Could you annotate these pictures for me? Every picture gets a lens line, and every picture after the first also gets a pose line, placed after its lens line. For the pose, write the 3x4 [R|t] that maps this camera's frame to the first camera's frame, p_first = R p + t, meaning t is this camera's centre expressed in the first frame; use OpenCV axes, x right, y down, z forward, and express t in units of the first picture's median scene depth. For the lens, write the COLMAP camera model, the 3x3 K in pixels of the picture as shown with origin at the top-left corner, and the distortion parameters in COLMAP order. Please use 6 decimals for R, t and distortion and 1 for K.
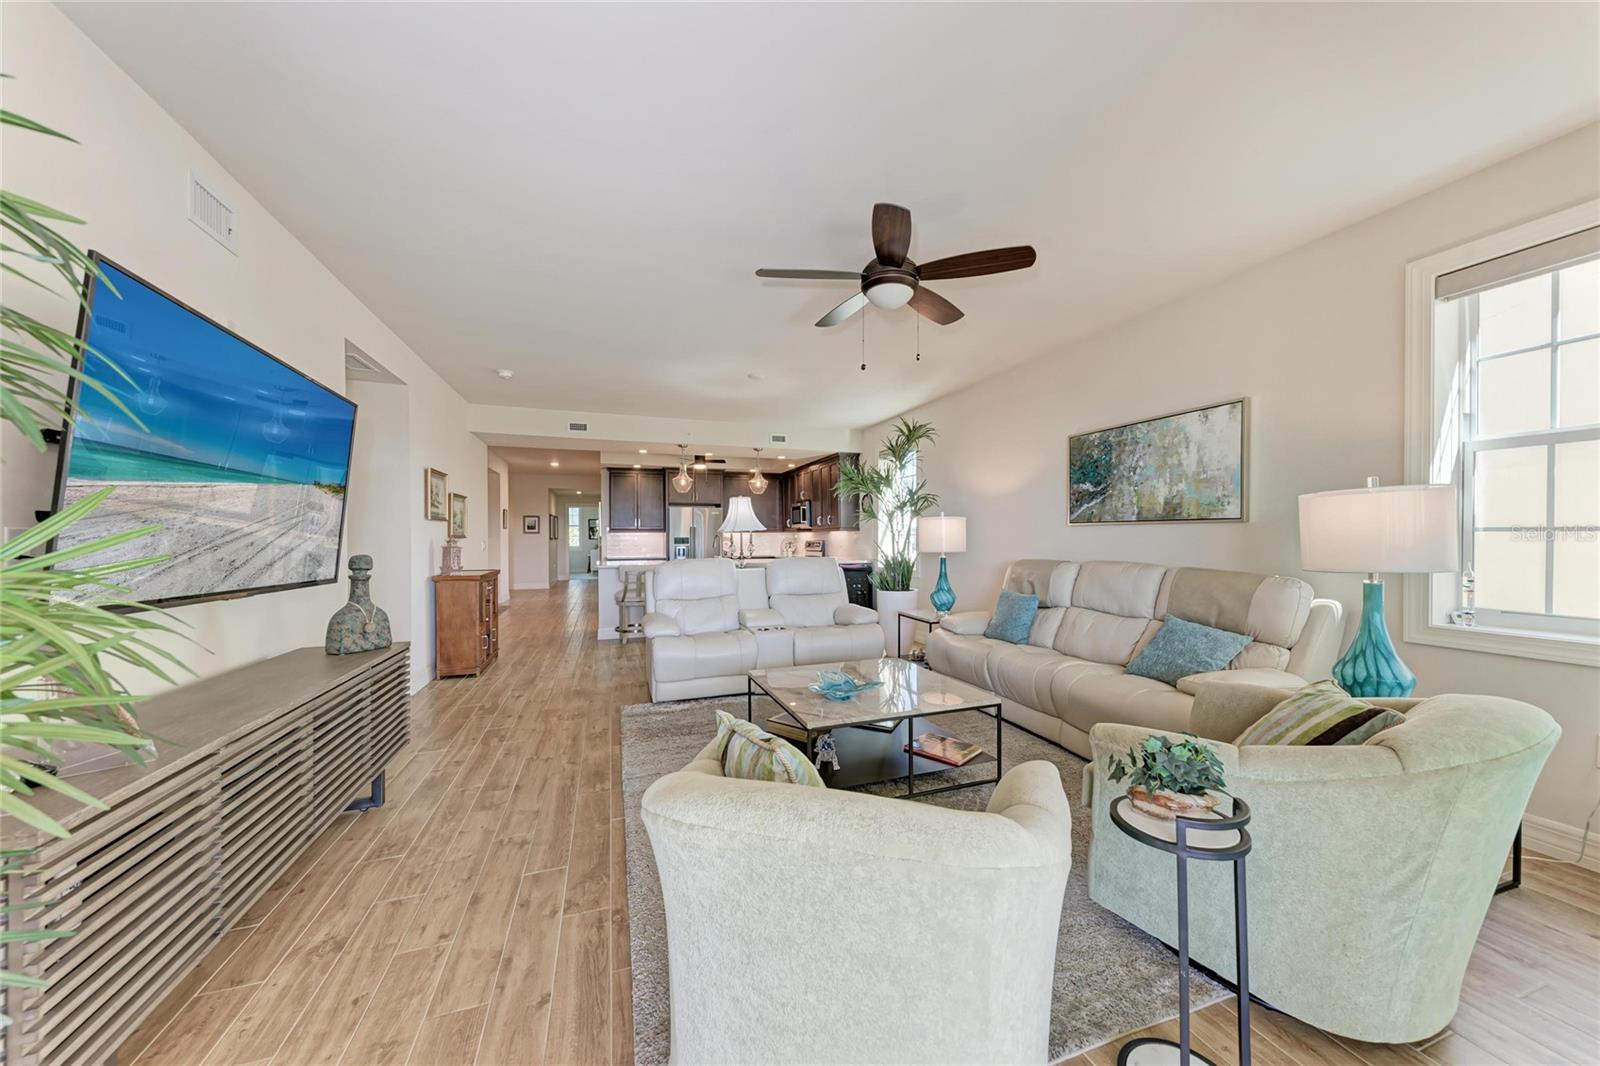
lens RADIAL K [[551.6, 0, 806.4], [0, 551.6, 540.8], [0, 0, 1]] dist [0.011567, -0.002393]
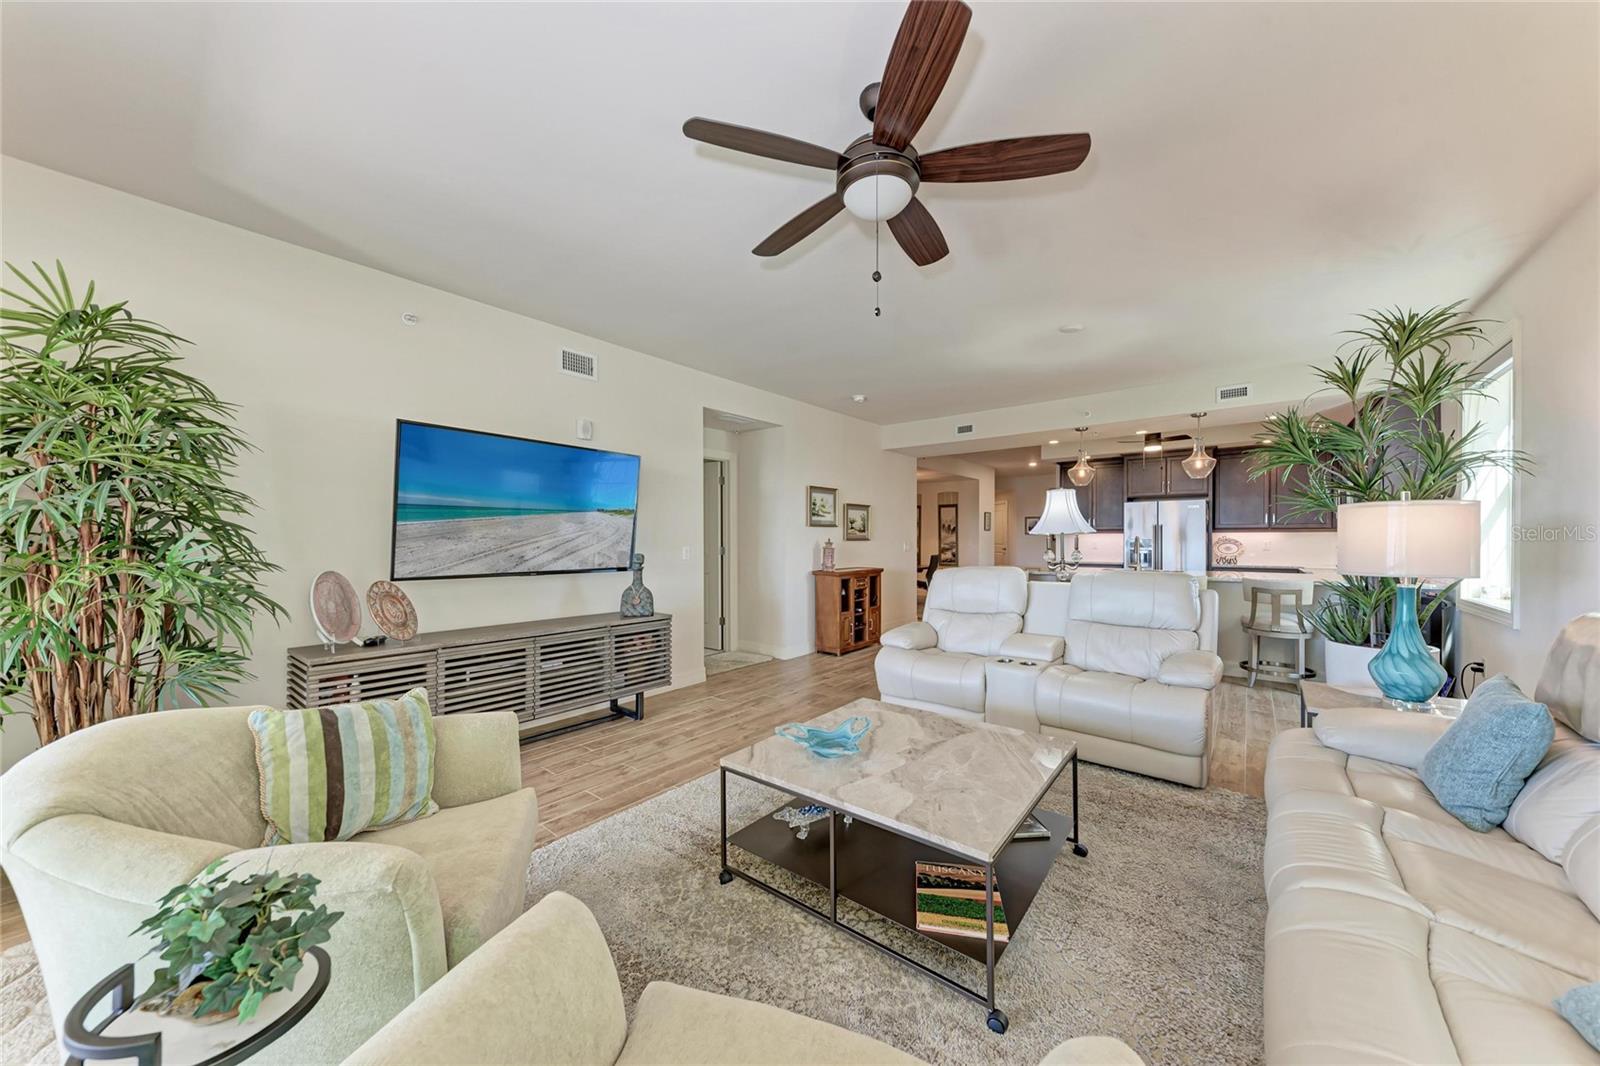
lens RADIAL K [[551.6, 0, 788.8], [0, 551.6, 539.6], [0, 0, 1]] dist [0.011567, -0.002393]
pose [[0.508058, 0.006198, -0.861301, 0.494099], [-0.005674, 0.999976, 0.003849, -0.016006], [0.861304, 0.002932, 0.508081, 0.387638]]
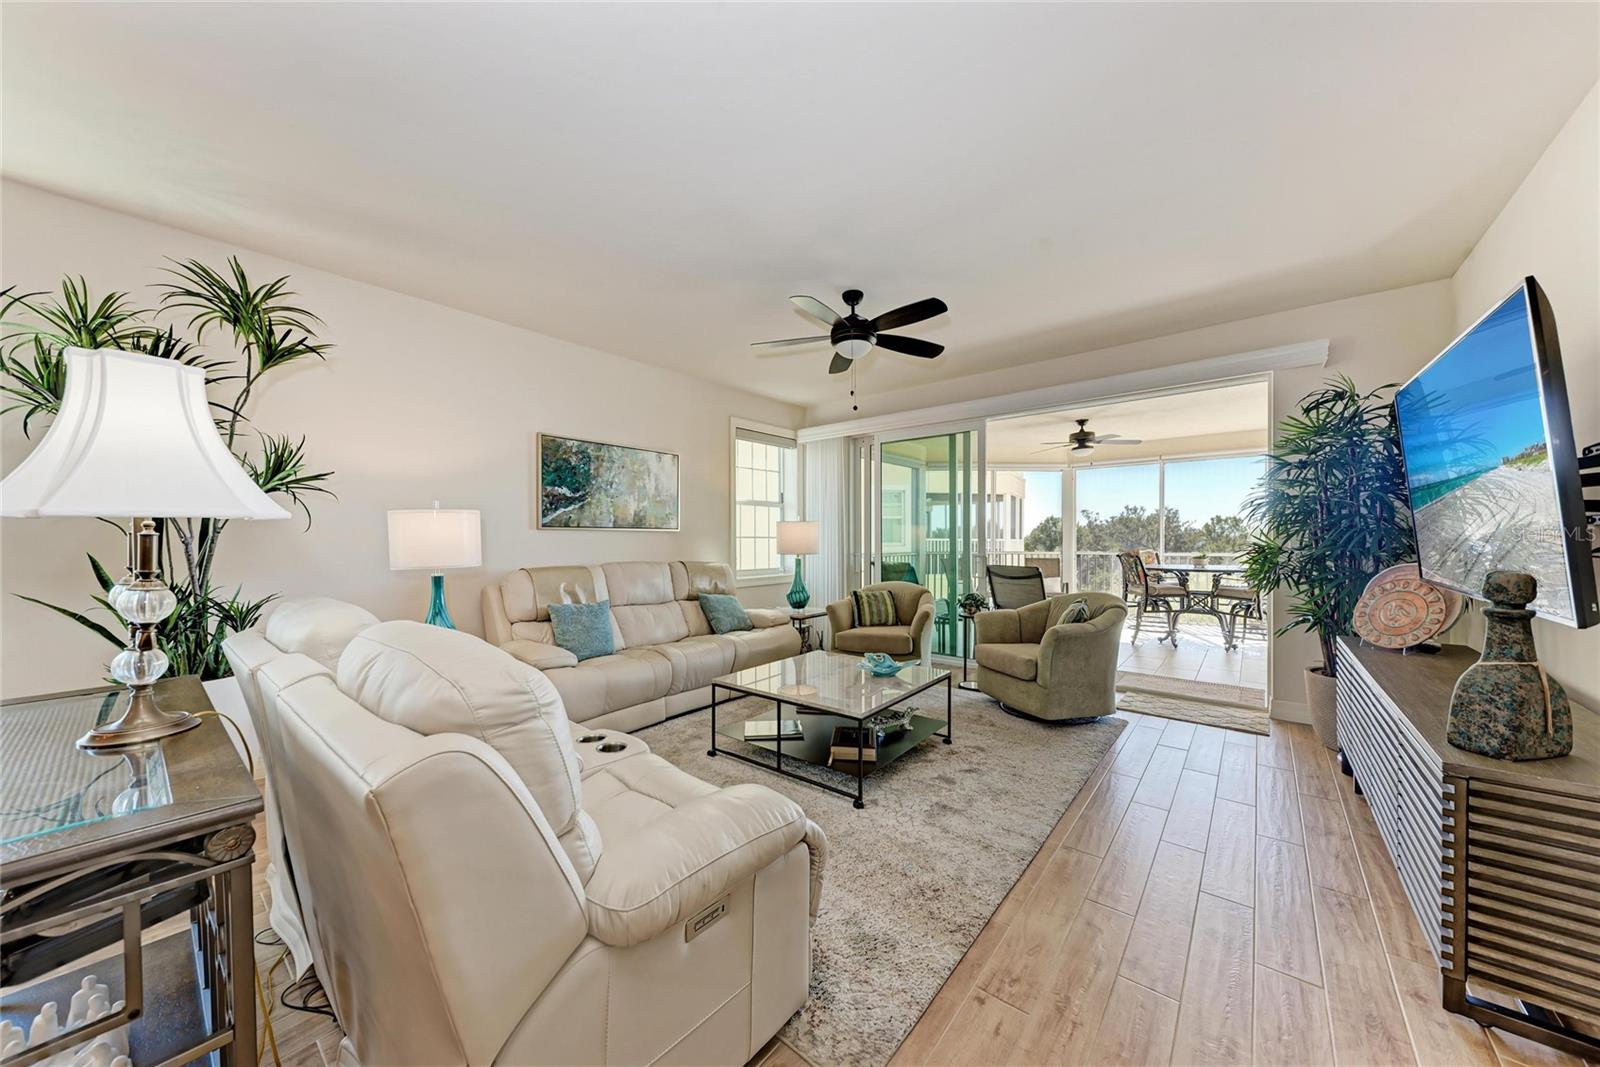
lens RADIAL K [[551.6, 0, 803.9], [0, 551.6, 540.3], [0, 0, 1]] dist [0.011567, -0.002393]
pose [[-0.523473, 0.003476, 0.852035, -0.609563], [0.016196, 0.999852, 0.005872, -0.008720], [-0.851888, 0.016873, -0.523452, 1.241650]]
